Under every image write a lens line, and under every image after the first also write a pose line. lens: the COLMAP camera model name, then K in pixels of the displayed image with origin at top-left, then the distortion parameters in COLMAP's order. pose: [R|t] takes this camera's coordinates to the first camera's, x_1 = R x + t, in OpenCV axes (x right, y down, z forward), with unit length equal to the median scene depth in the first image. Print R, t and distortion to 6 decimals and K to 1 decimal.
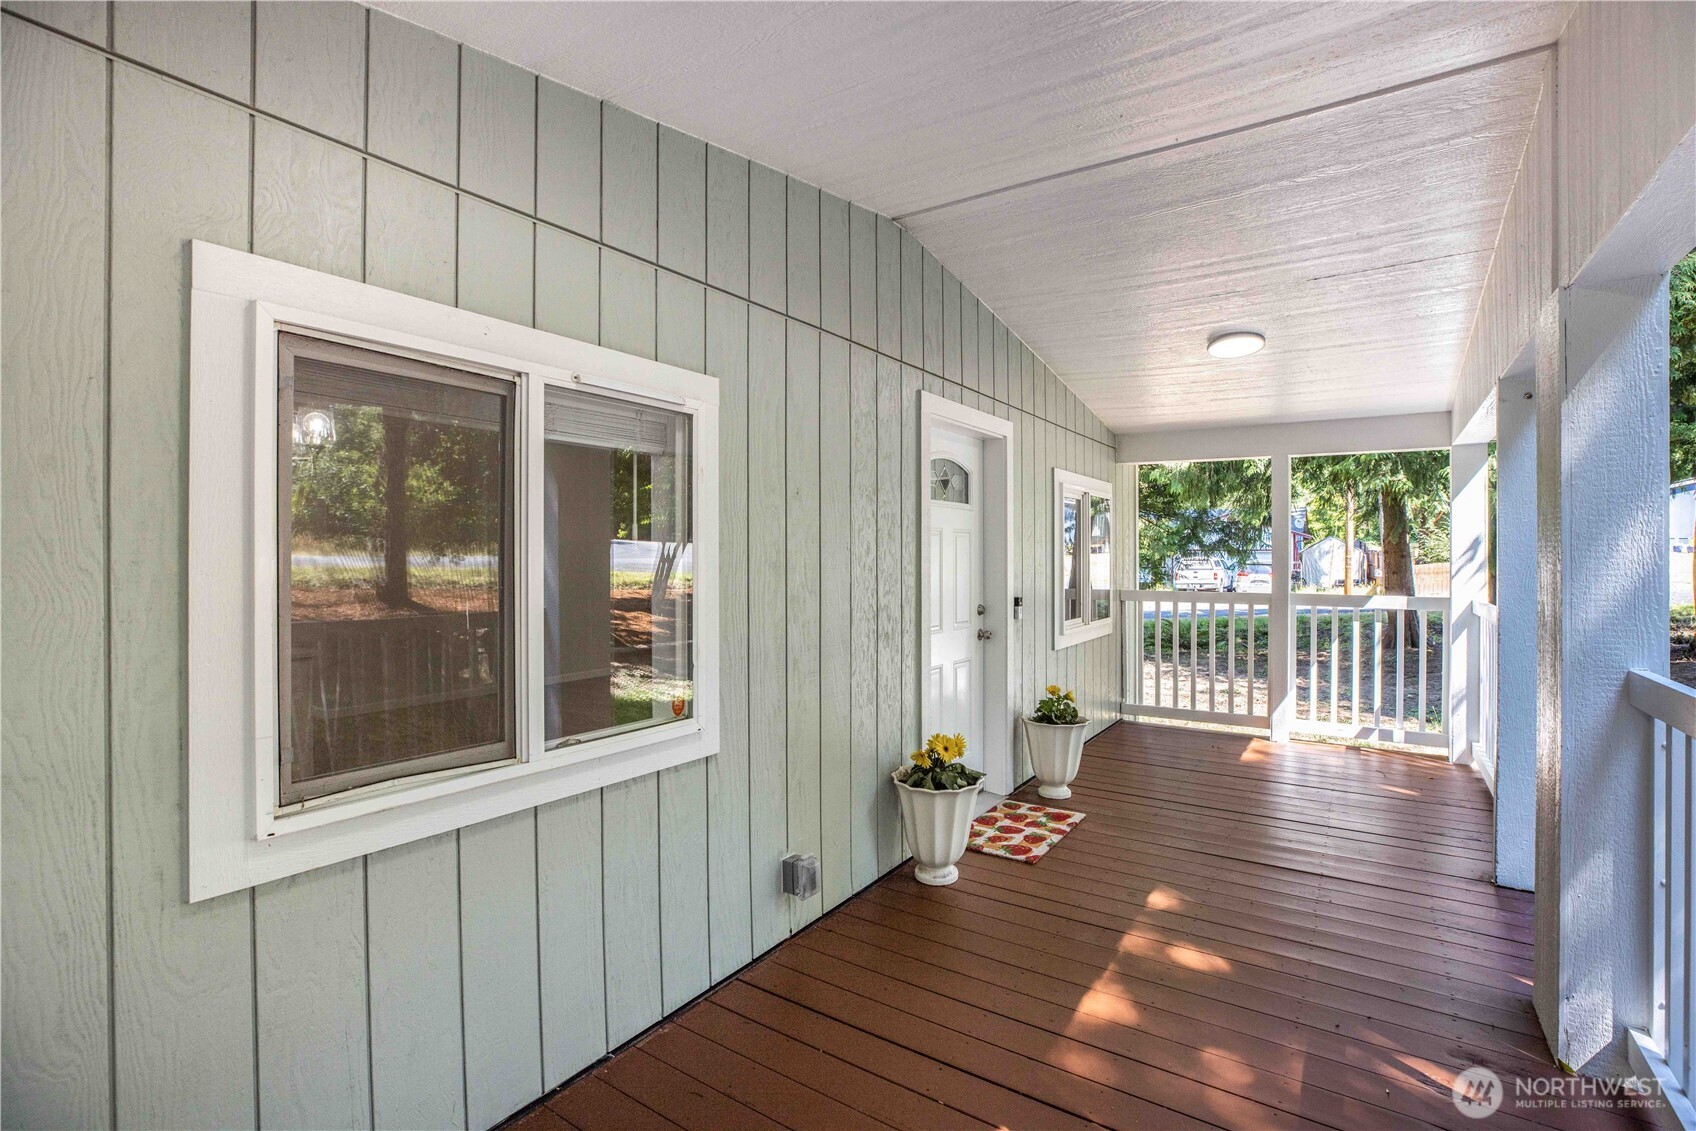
lens RADIAL K [[775.9, 0, 864.3], [0, 775.9, 571.6], [0, 0, 1]] dist [0.011197, 0.000731]
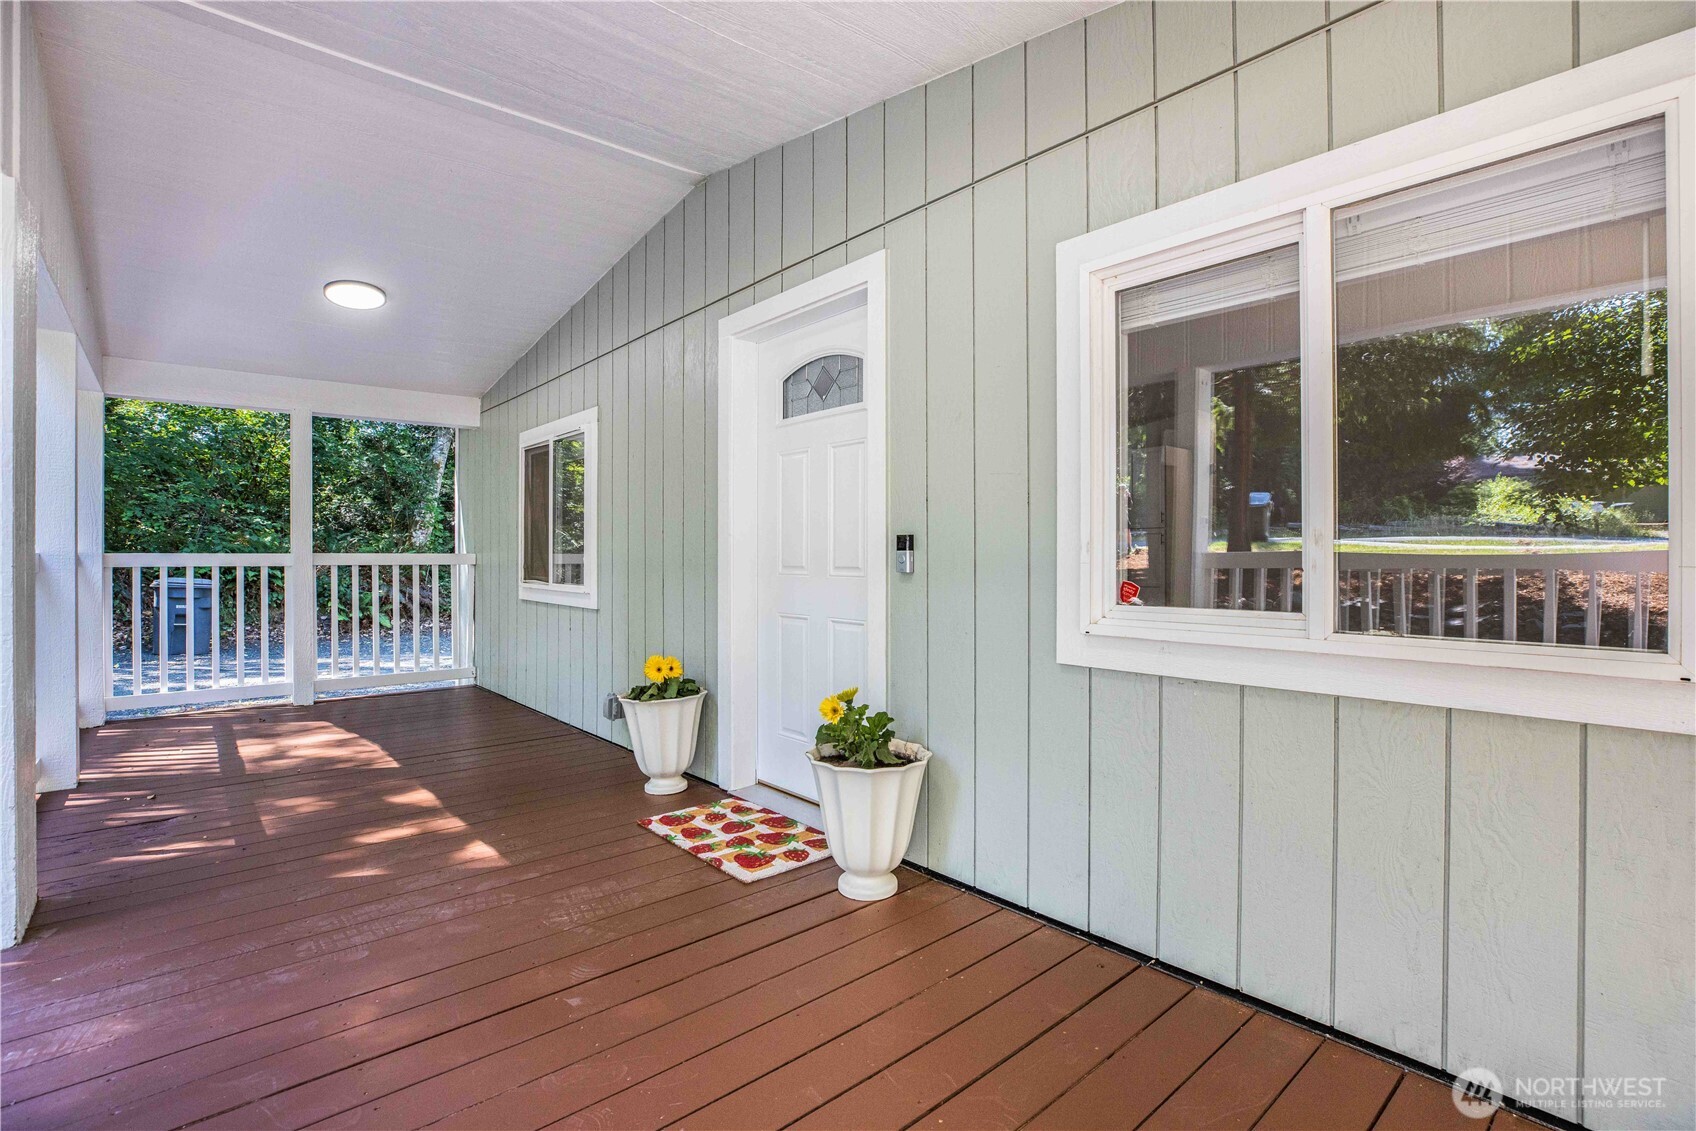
lens RADIAL K [[775.9, 0, 862.3], [0, 775.9, 547.9], [0, 0, 1]] dist [0.011197, 0.000731]
pose [[-0.259887, 0.000986, -0.965638, 0.933127], [-0.007001, 0.999971, 0.002905, 0.049994], [0.965614, 0.007516, -0.259873, 1.360111]]
